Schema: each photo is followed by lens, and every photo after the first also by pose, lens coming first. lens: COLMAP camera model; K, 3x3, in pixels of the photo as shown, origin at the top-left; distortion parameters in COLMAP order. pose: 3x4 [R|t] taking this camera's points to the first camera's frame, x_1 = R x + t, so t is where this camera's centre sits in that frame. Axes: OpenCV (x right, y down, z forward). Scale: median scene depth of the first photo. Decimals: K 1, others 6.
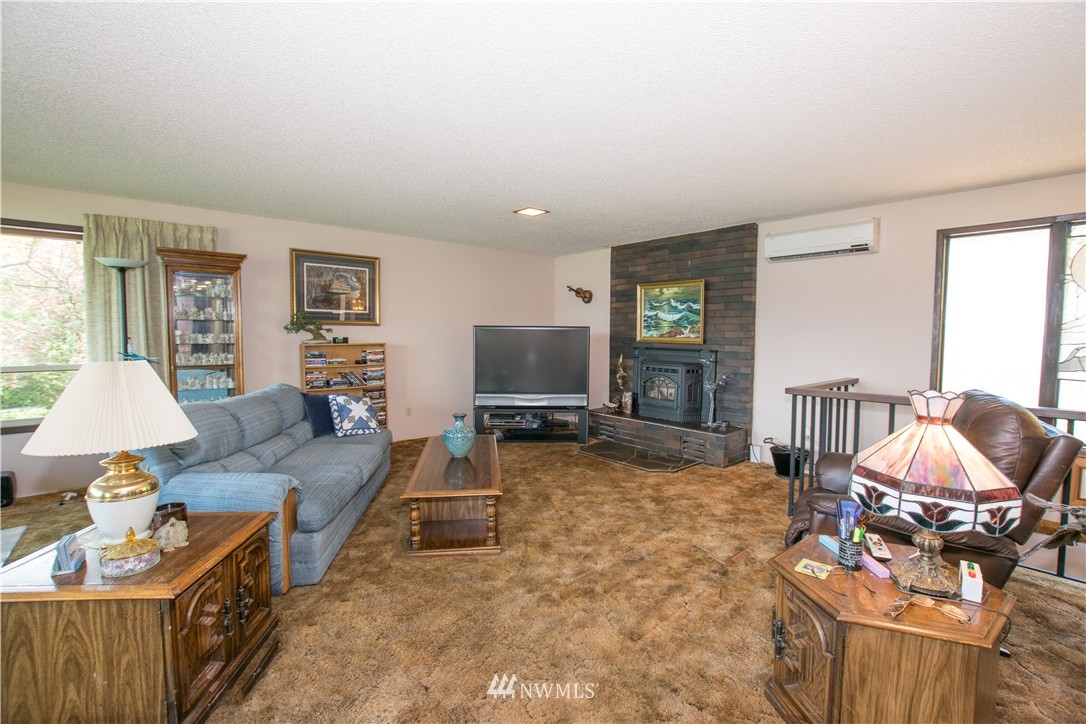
lens RADIAL K [[478.0, 0, 546.4], [0, 478.0, 360.4], [0, 0, 1]] dist [-0.037398, 0.009281]
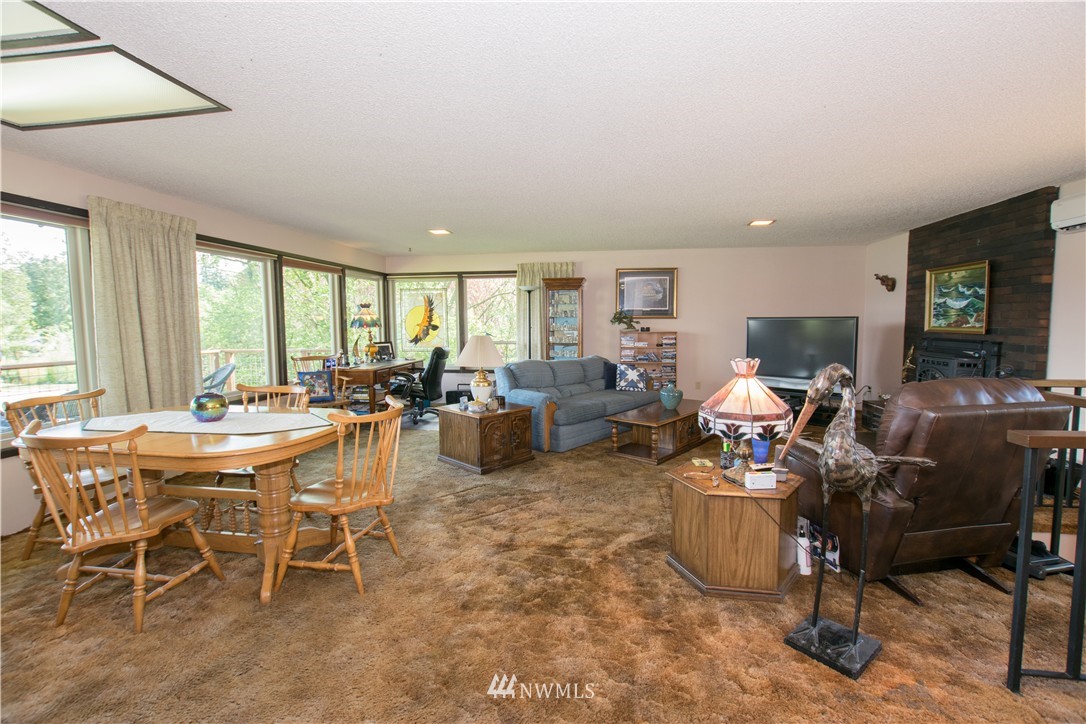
lens RADIAL K [[478.0, 0, 546.4], [0, 478.0, 360.4], [0, 0, 1]] dist [-0.037398, 0.009281]
pose [[0.653997, 0.049207, -0.754895, 0.462746], [-0.035298, 0.998780, 0.034524, 0.012094], [0.755673, 0.004067, 0.654937, -0.167198]]
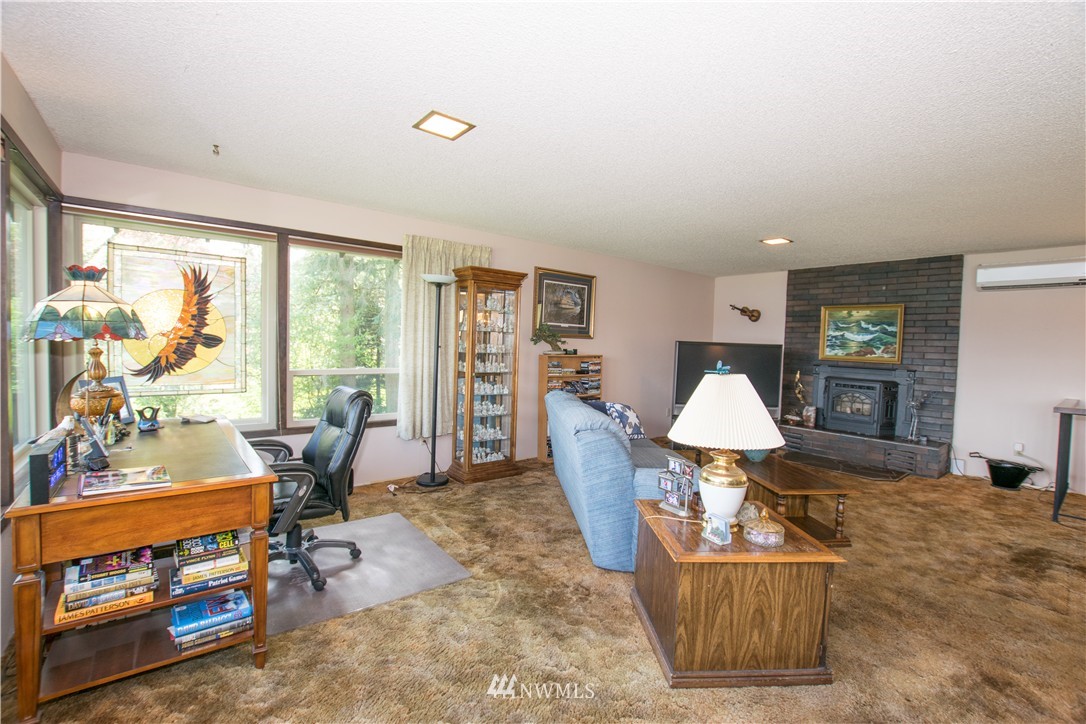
lens RADIAL K [[478.0, 0, 546.4], [0, 478.0, 360.4], [0, 0, 1]] dist [-0.037398, 0.009281]
pose [[0.999140, 0.026197, -0.032138, -0.453066], [-0.026844, 0.999442, -0.019855, 0.000503], [0.031600, 0.020701, 0.999286, -0.093684]]
